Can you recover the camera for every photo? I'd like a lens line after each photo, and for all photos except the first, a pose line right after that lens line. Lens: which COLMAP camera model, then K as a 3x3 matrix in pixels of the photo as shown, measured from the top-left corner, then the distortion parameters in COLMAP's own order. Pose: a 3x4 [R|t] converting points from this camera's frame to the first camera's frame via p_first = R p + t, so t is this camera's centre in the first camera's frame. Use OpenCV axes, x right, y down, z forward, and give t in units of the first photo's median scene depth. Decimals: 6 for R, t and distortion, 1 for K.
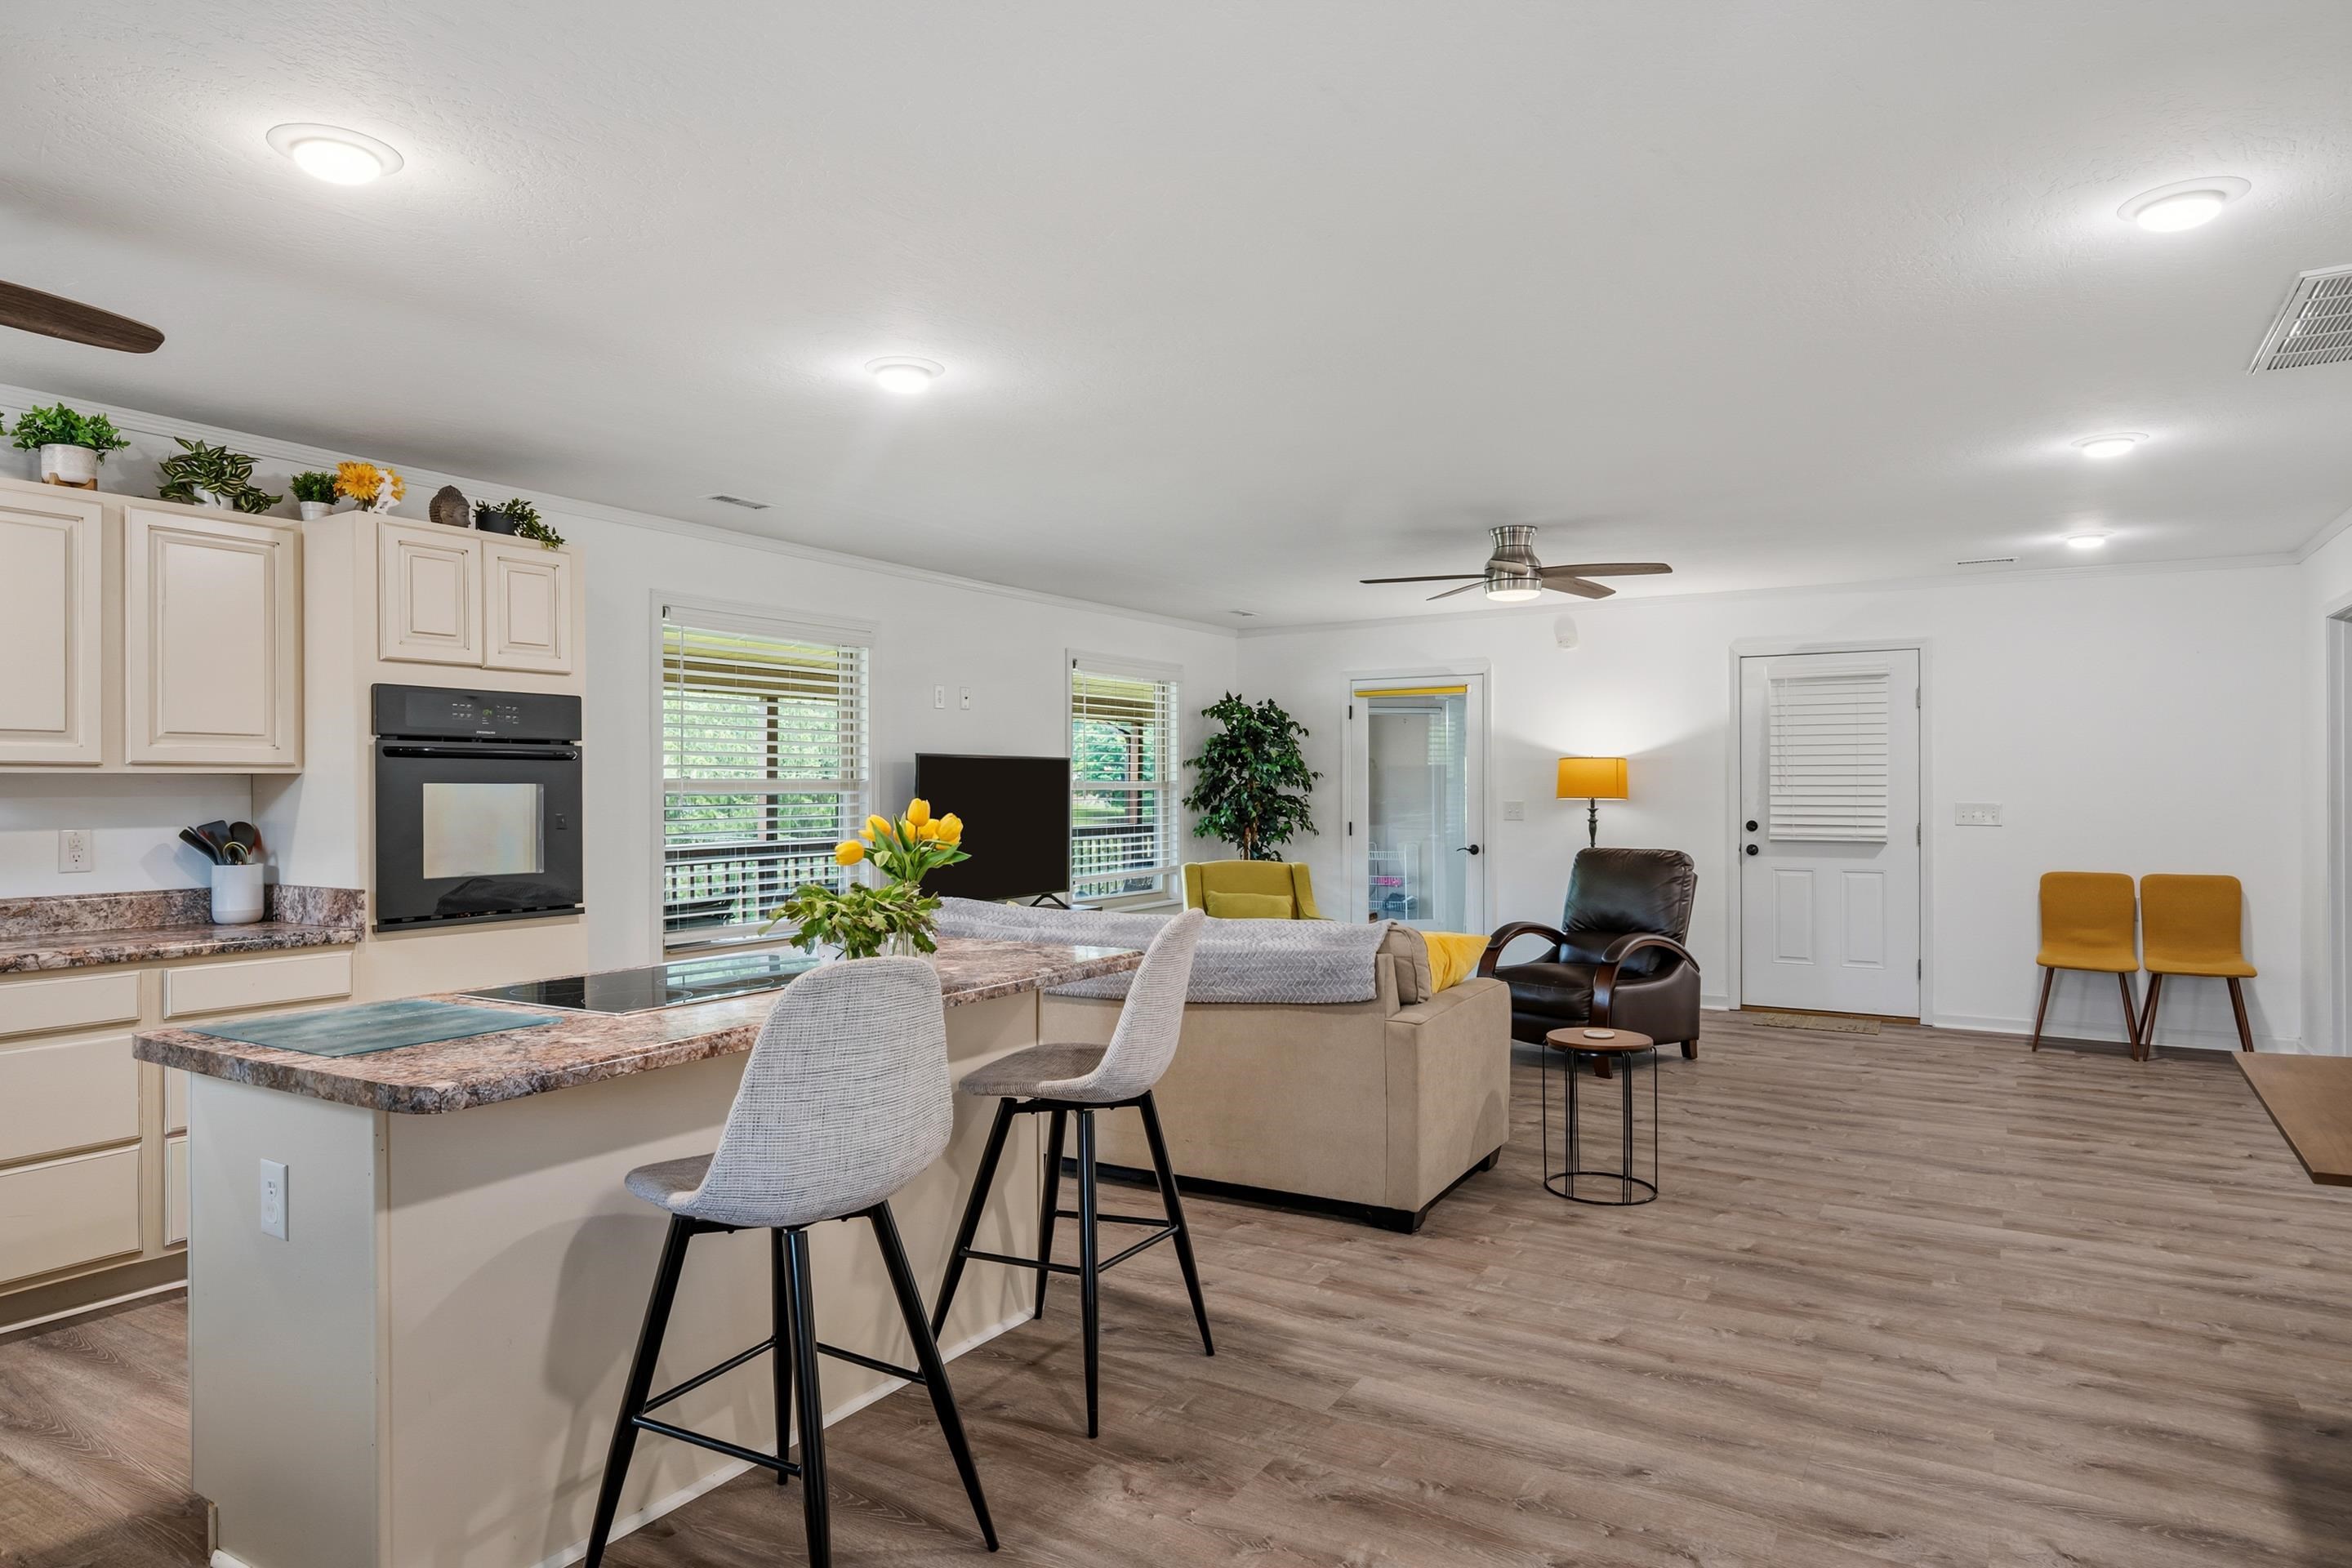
lens RADIAL K [[1385.5, 0, 1157.8], [0, 1385.5, 789.7], [0, 0, 1]] dist [-0.000934, -0.005514]
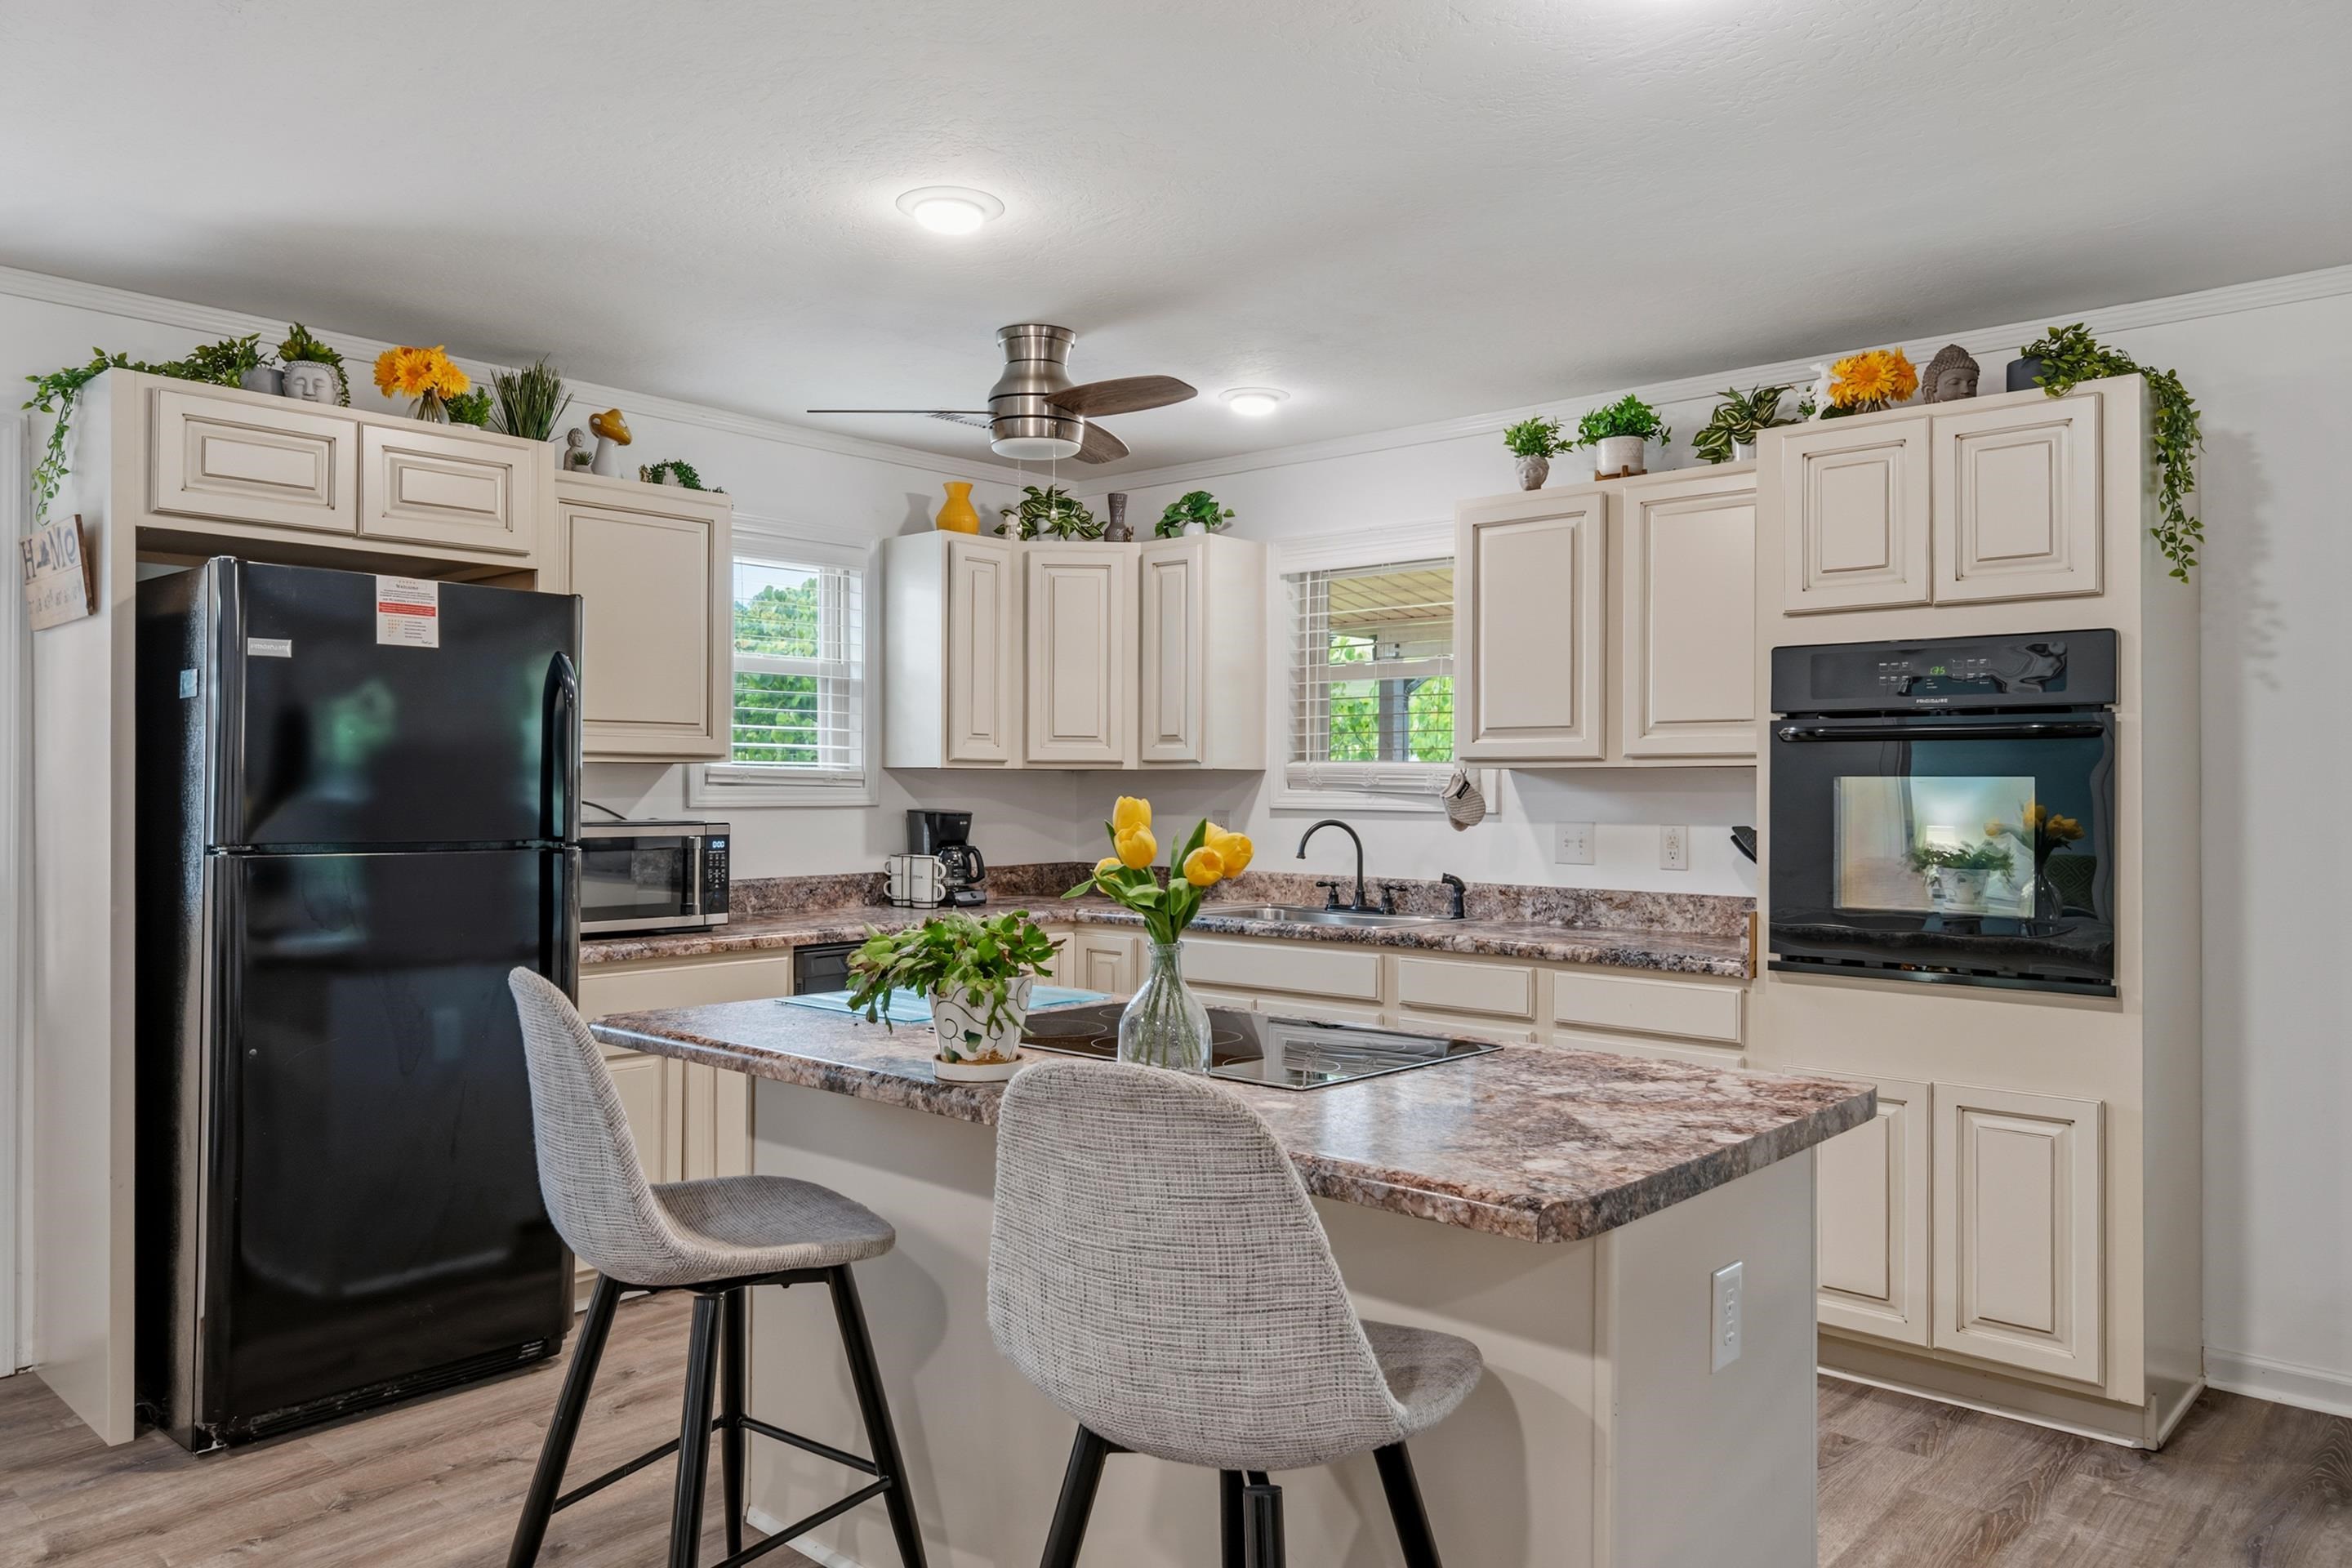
lens RADIAL K [[1603.6, 0, 1151.1], [0, 1603.6, 768.4], [0, 0, 1]] dist [0.012490, 0.004435]
pose [[-0.184592, -0.008913, -0.982775, 0.264756], [-0.004889, 0.999955, -0.008151, -0.000158], [0.982803, 0.003301, -0.184627, 0.574746]]
